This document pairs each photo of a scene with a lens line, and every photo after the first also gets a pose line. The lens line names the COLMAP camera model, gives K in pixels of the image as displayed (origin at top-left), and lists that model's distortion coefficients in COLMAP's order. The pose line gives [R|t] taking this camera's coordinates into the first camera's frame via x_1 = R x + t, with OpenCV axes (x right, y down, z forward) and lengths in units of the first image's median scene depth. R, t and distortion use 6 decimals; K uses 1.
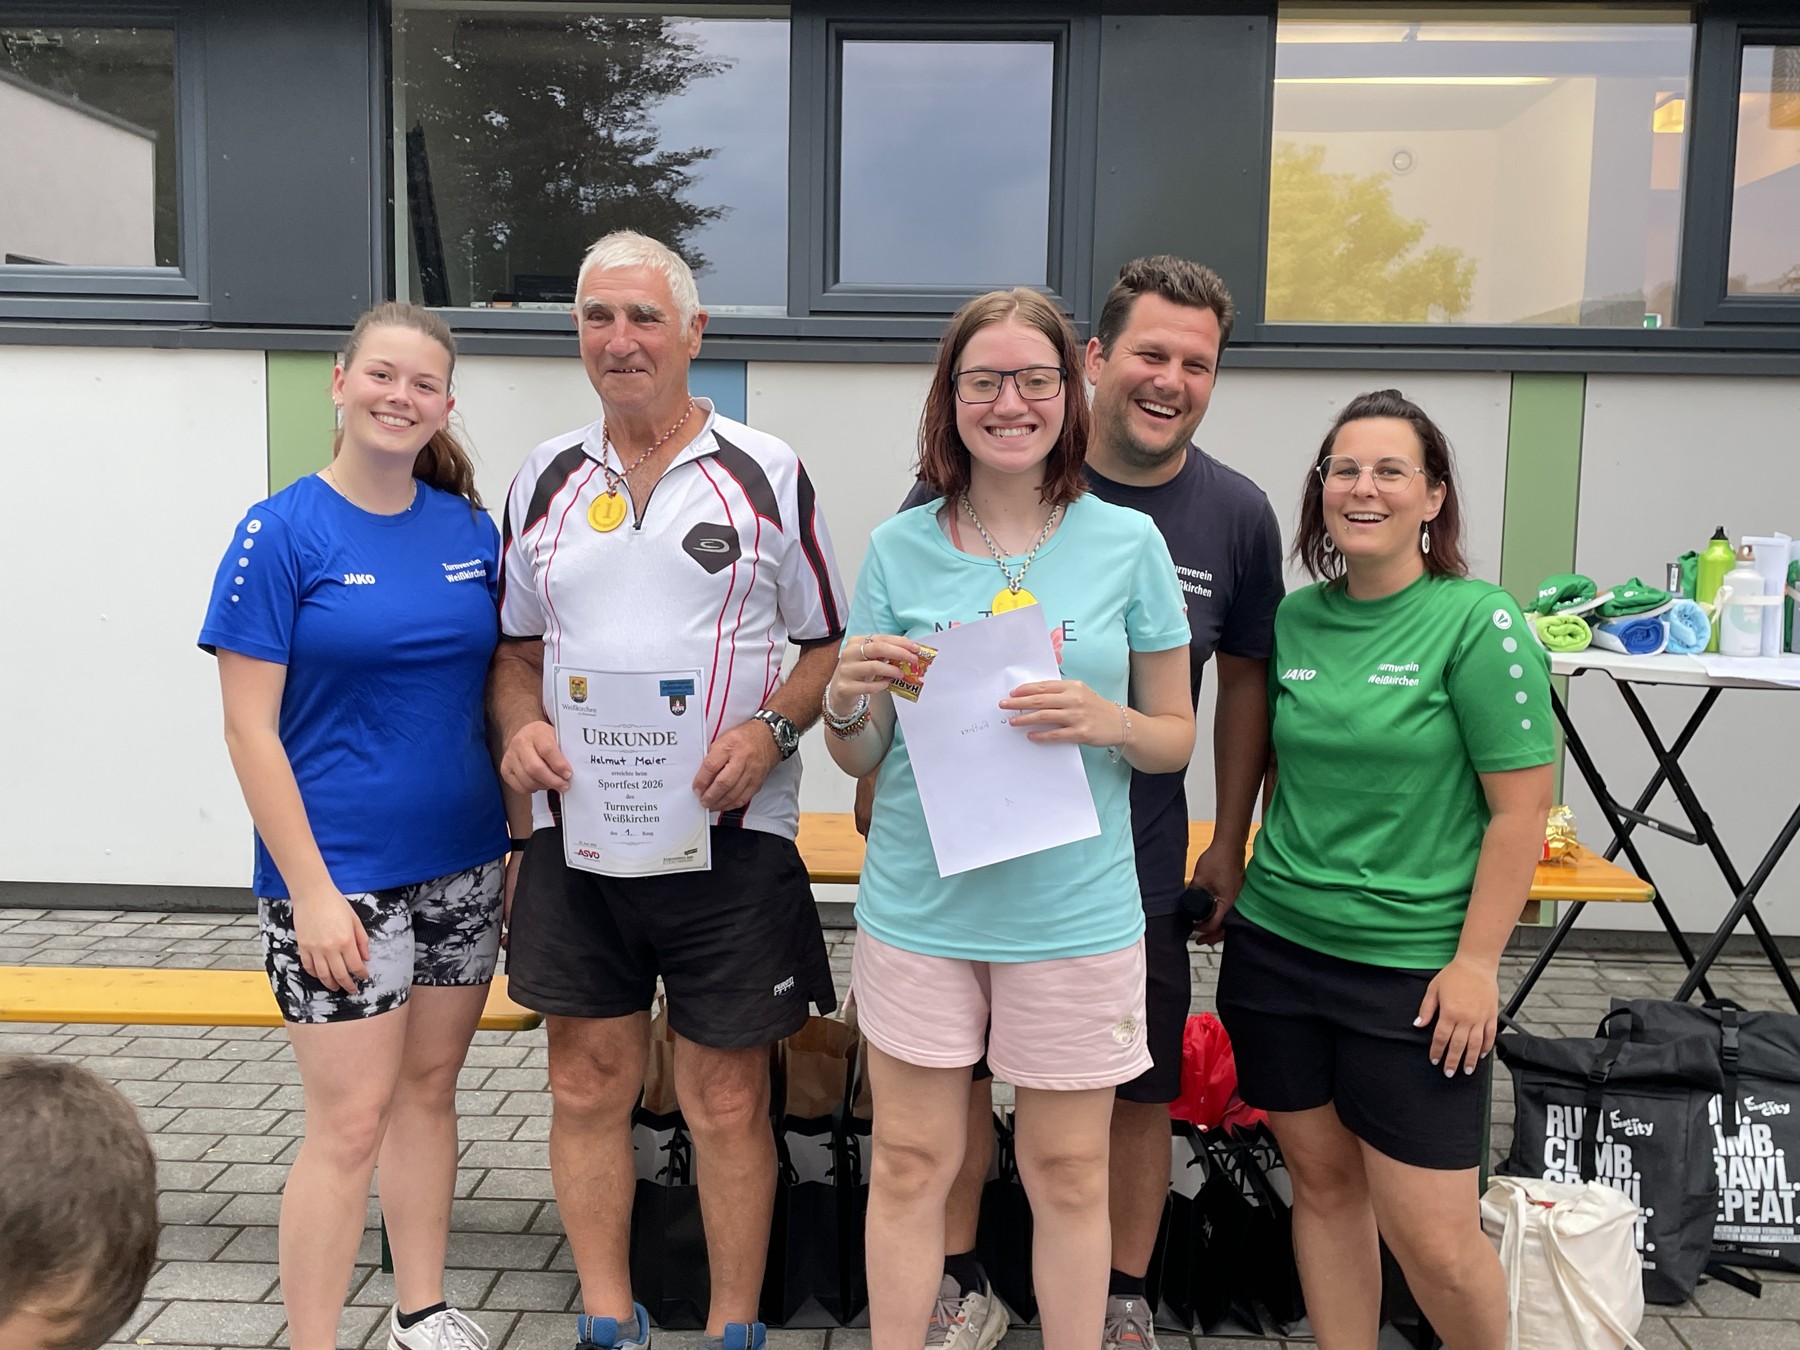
lens RADIAL K [[1755.1, 0, 916.9], [0, 1755.1, 652.0], [0, 0, 1]] dist [0.033039, 0.000000]
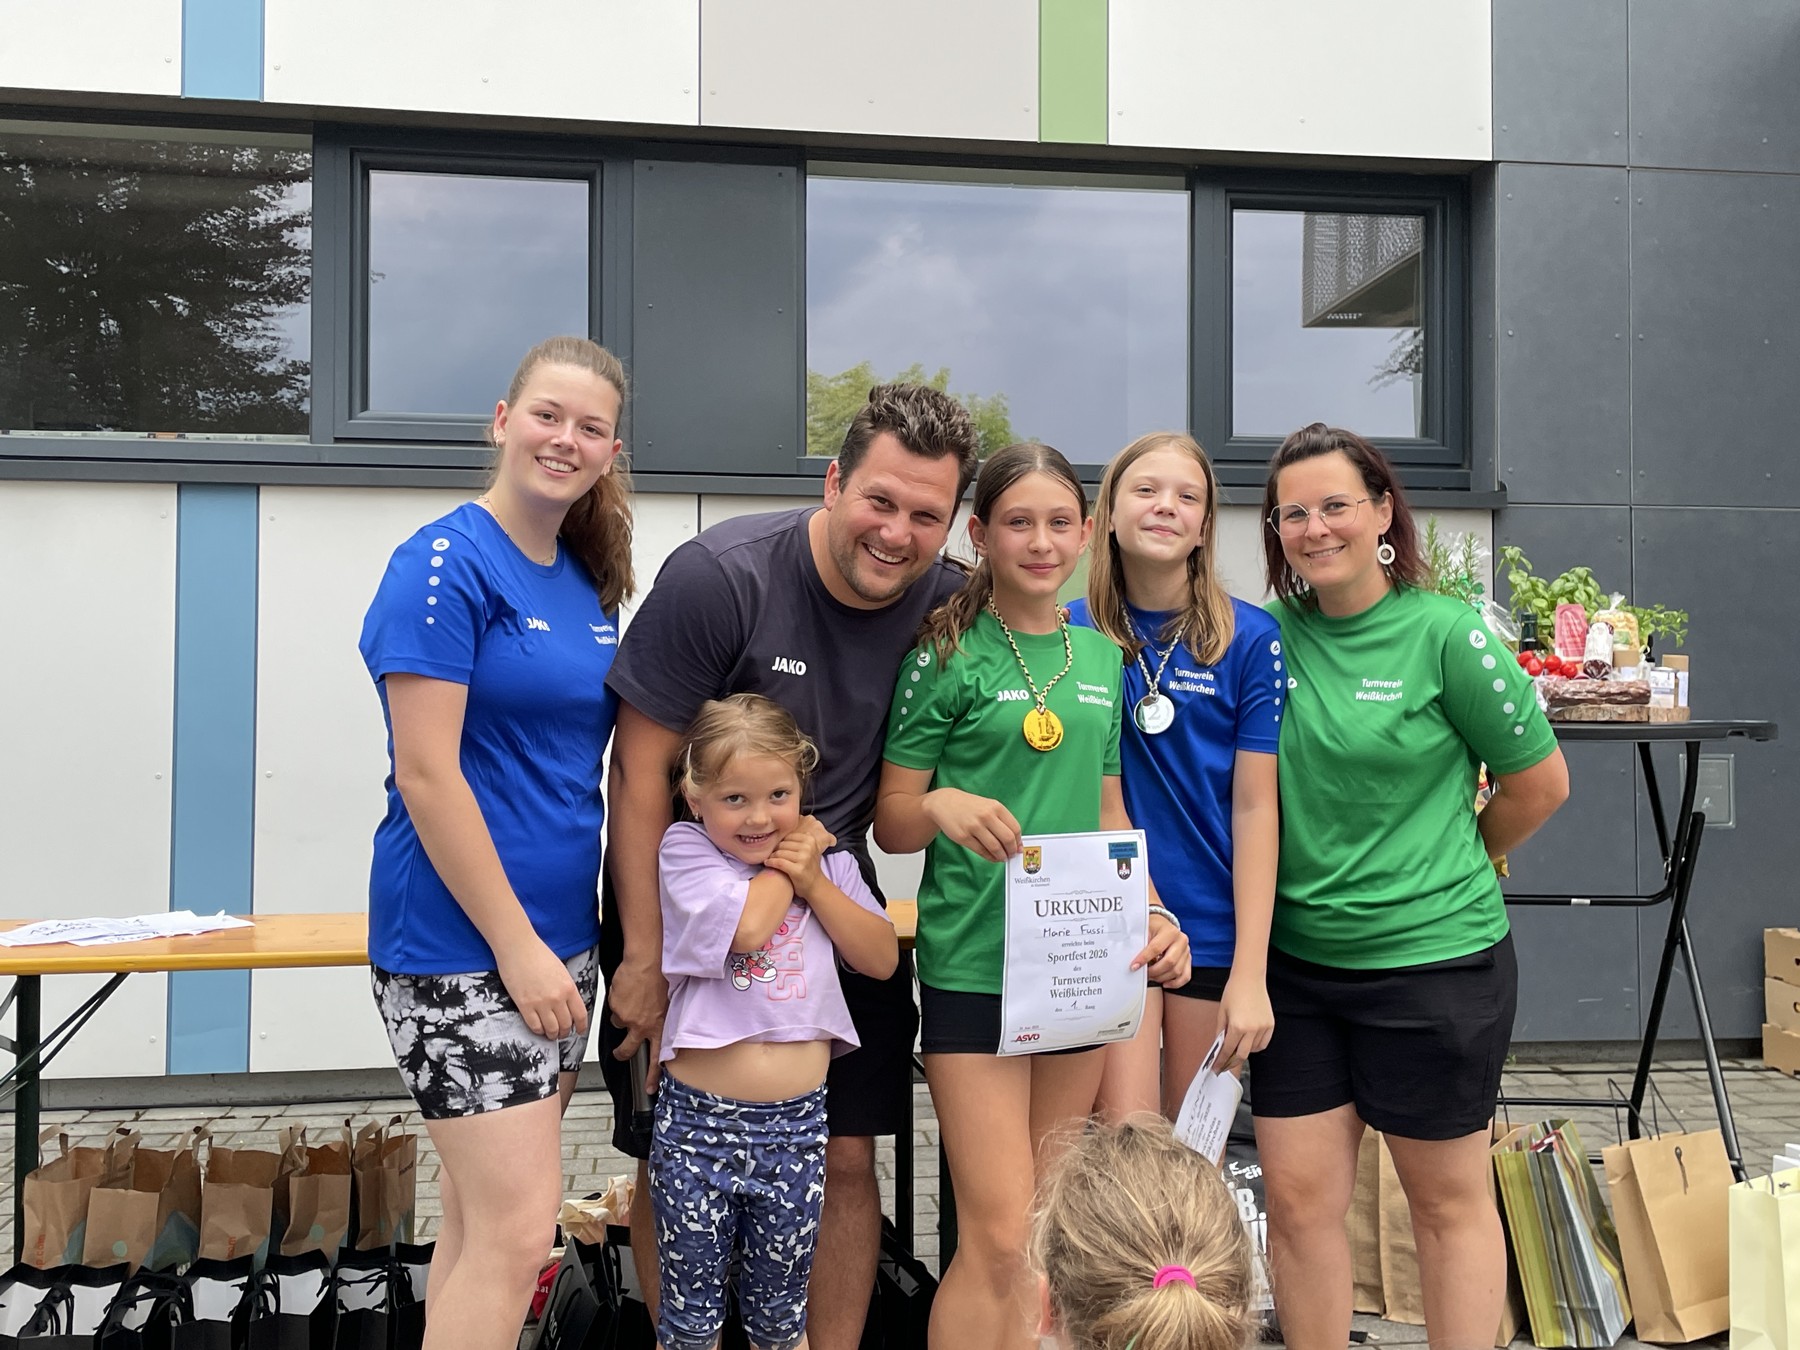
lens RADIAL K [[1755.1, 0, 901.6], [0, 1755.1, 652.6], [0, 0, 1]] dist [0.033039, 0.000000]
pose [[0.983630, -0.012672, 0.179756, 0.107785], [0.035273, 0.991767, -0.123103, 0.078908], [-0.176716, 0.127428, 0.975978, 0.033430]]
